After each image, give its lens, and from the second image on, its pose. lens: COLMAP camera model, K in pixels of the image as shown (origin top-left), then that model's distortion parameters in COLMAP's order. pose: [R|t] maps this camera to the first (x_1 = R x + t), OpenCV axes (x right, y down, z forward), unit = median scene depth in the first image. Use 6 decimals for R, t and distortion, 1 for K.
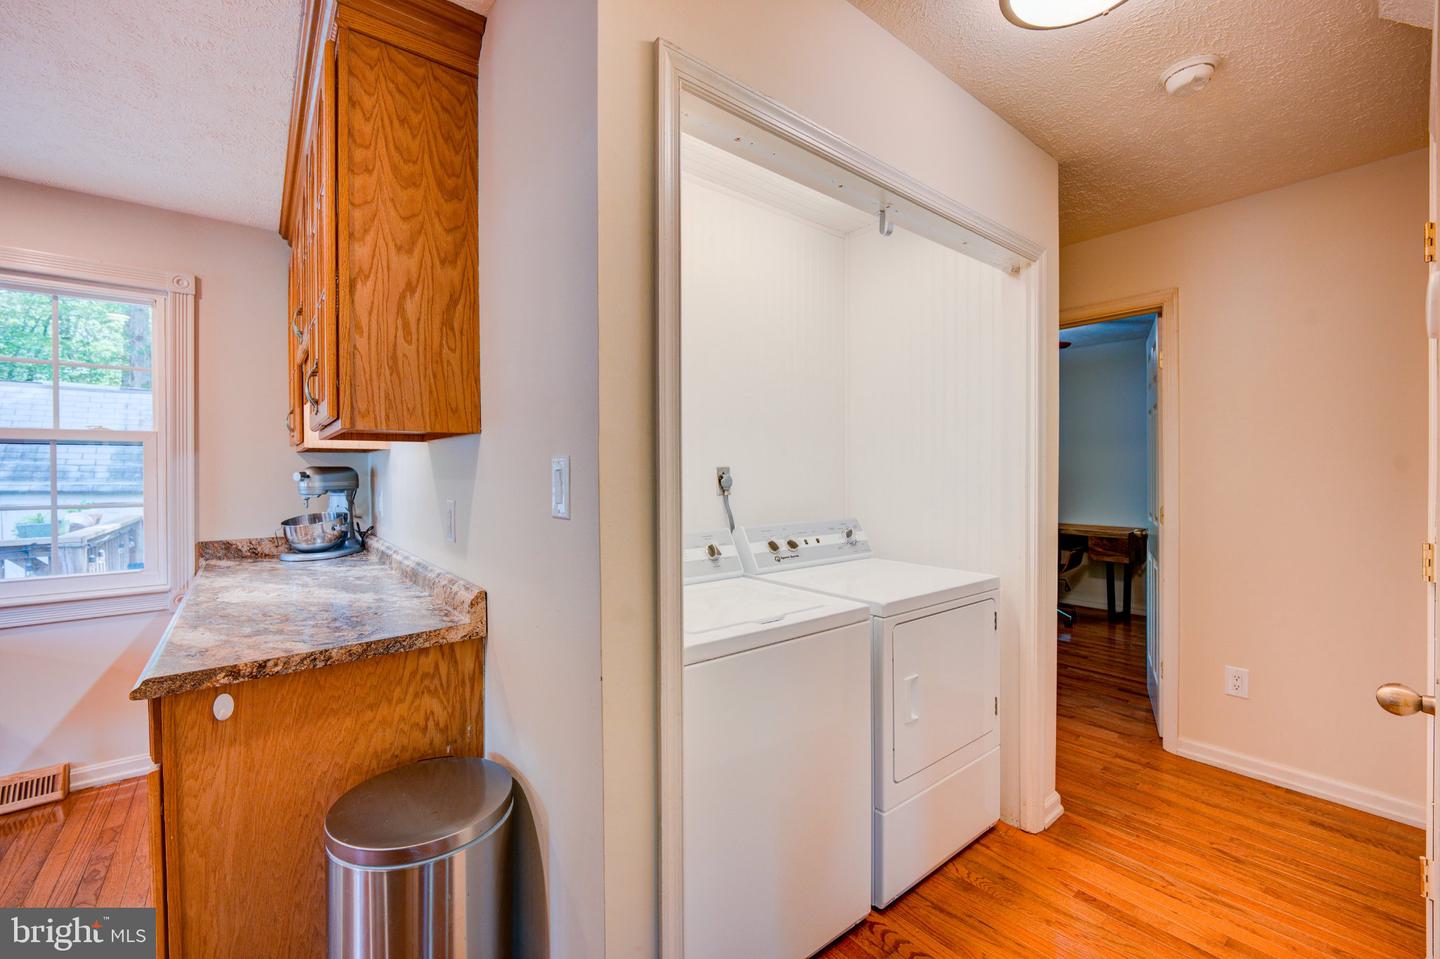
lens RADIAL K [[580.5, 0, 718.0], [0, 580.5, 477.4], [0, 0, 1]] dist [-0.010153, -0.000610]
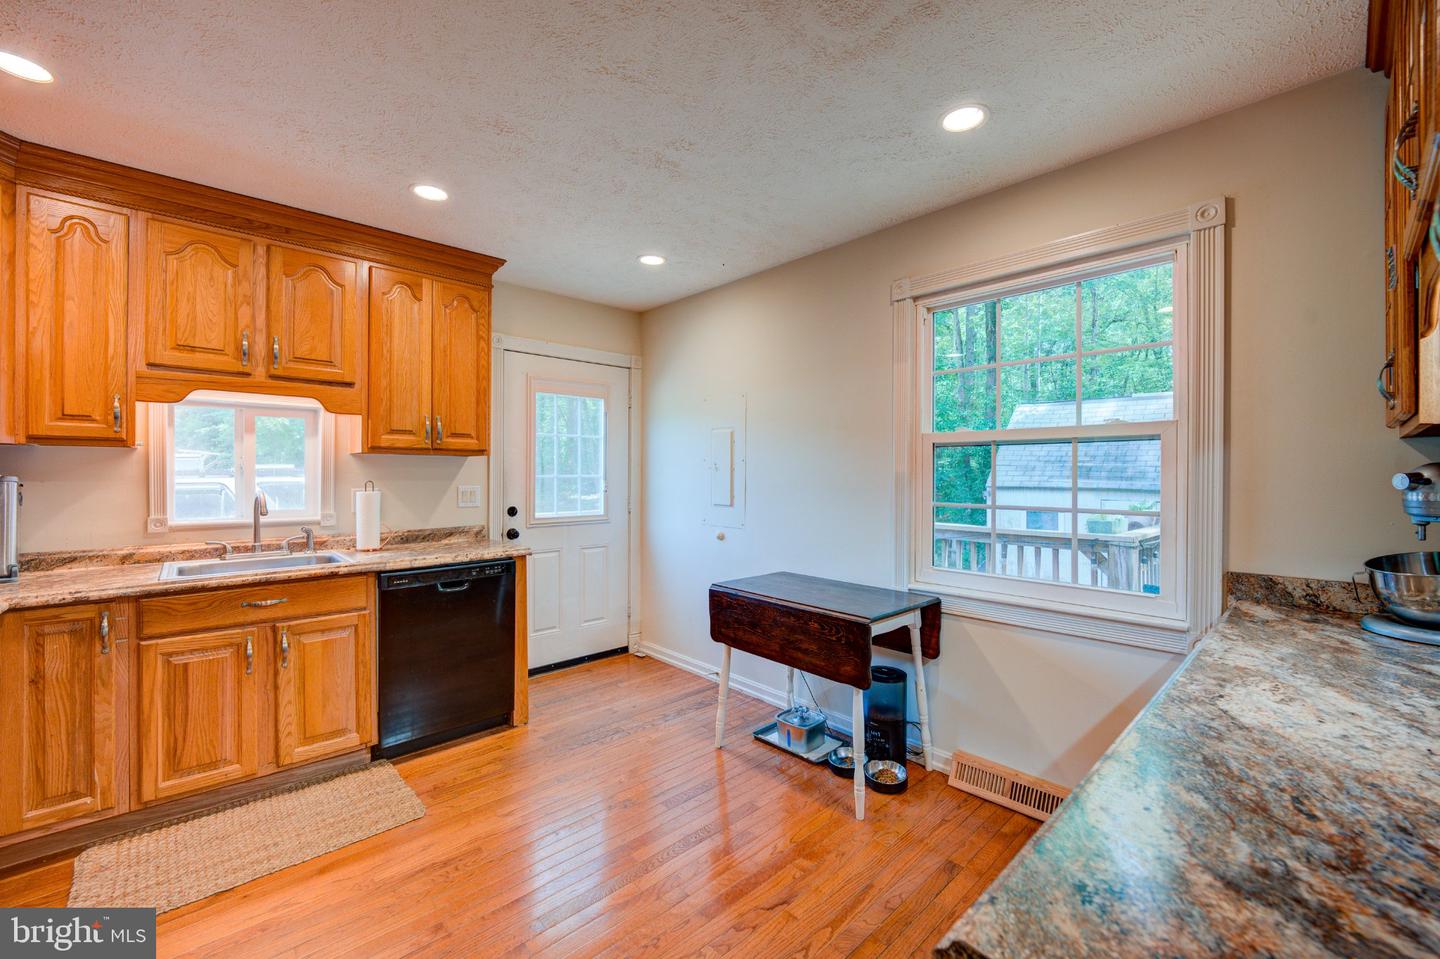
lens RADIAL K [[580.5, 0, 721.3], [0, 580.5, 476.2], [0, 0, 1]] dist [-0.010153, -0.000610]
pose [[0.067444, 0.006374, -0.997703, -0.276509], [-0.009855, 0.999935, 0.005722, -0.003908], [0.997674, 0.009447, 0.067503, 0.381490]]
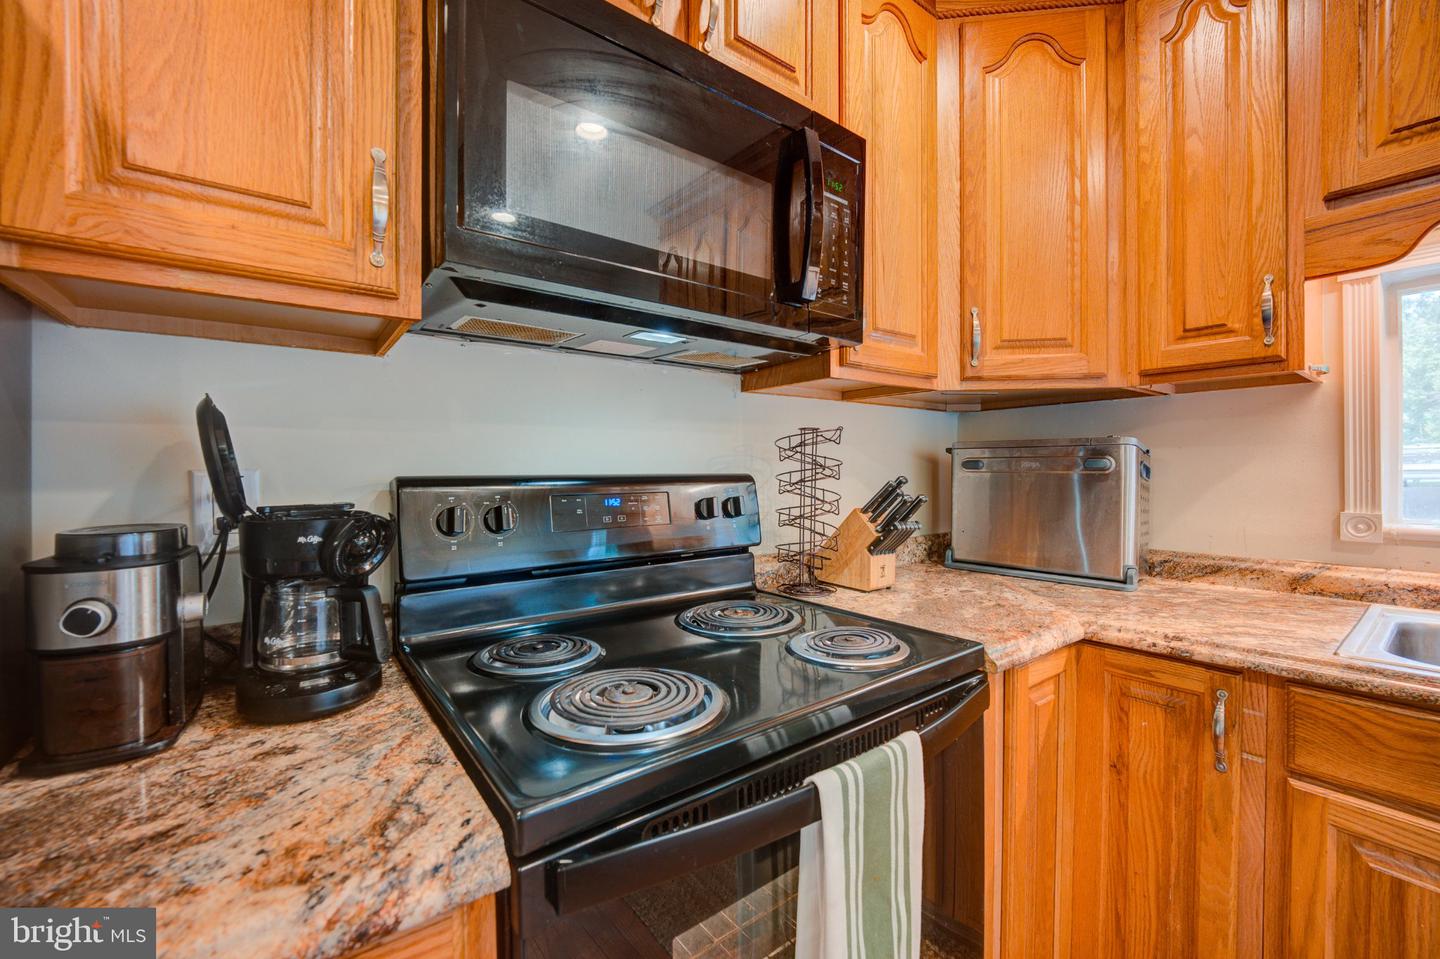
lens RADIAL K [[580.5, 0, 724.6], [0, 580.5, 476.2], [0, 0, 1]] dist [-0.010153, -0.000610]
pose [[-0.999697, 0.006520, 0.023727, -0.855490], [0.006876, 0.999864, 0.014961, 0.045034], [-0.023626, 0.015119, -0.999607, -0.059115]]
